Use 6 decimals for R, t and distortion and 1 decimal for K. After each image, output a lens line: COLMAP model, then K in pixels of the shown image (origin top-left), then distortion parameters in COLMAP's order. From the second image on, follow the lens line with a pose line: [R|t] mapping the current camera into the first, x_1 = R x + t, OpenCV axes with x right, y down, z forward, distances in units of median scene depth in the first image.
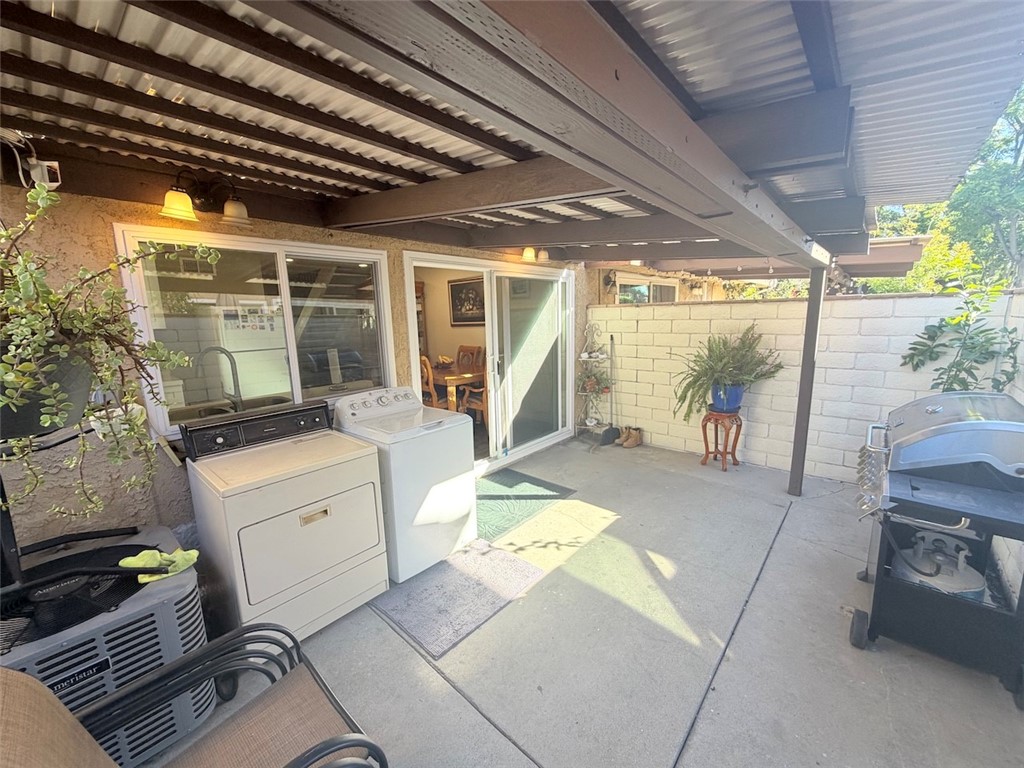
lens RADIAL K [[406.9, 0, 508.9], [0, 406.9, 383.9], [0, 0, 1]] dist [-0.001033, -0.000166]
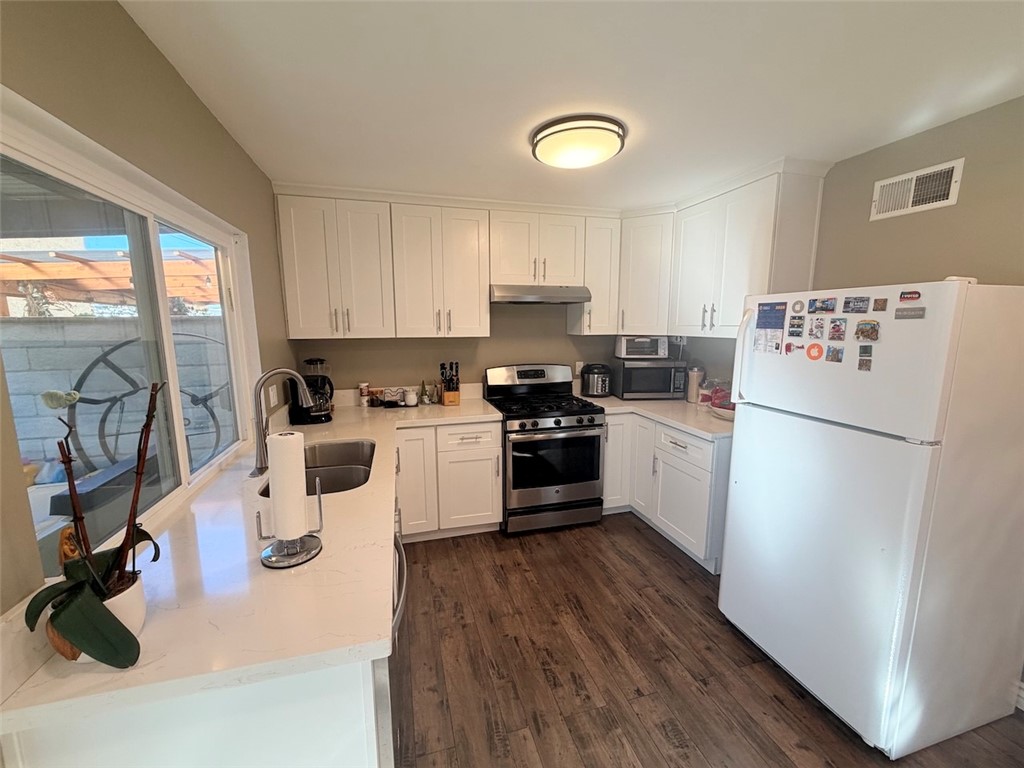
lens RADIAL K [[406.9, 0, 510.1], [0, 406.9, 383.1], [0, 0, 1]] dist [-0.001033, -0.000166]
pose [[-0.534451, 0.156118, -0.830656, -0.324111], [-0.127350, 0.956698, 0.261744, -0.274863], [0.835550, 0.245673, -0.491427, 1.544083]]
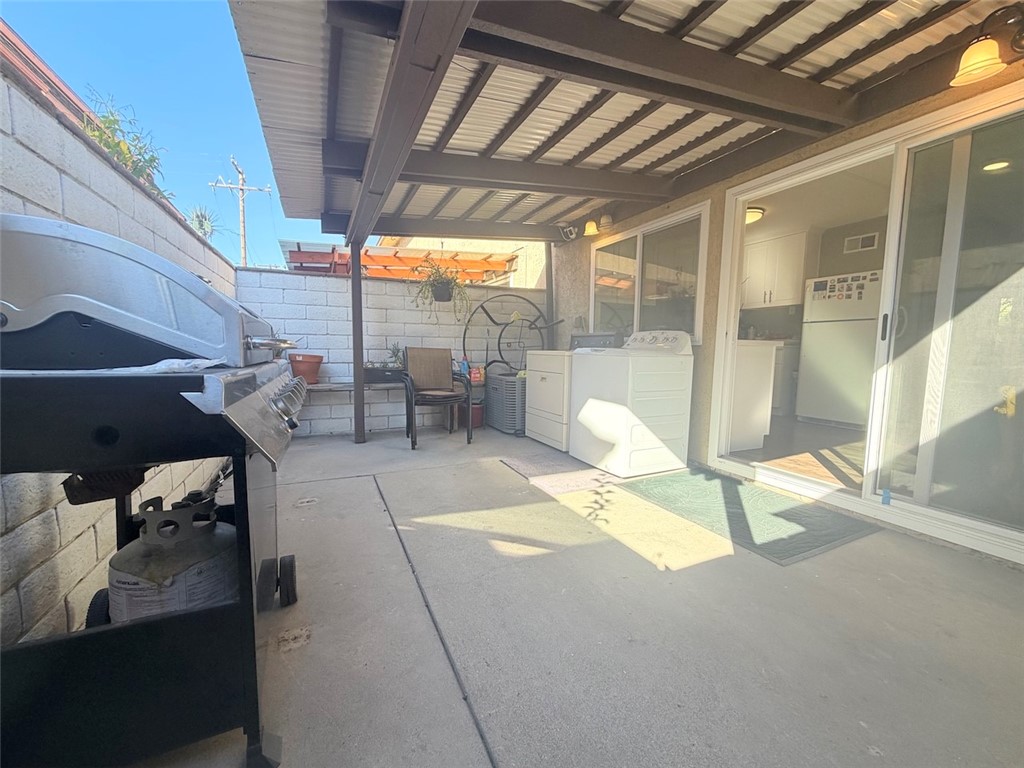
lens RADIAL K [[406.9, 0, 507.9], [0, 406.9, 385.7], [0, 0, 1]] dist [-0.001033, -0.000166]
pose [[-0.397394, 0.109912, -0.911042, 0.951117], [-0.157242, 0.969961, 0.185608, 0.017830], [0.904076, 0.217014, -0.368174, 1.104720]]
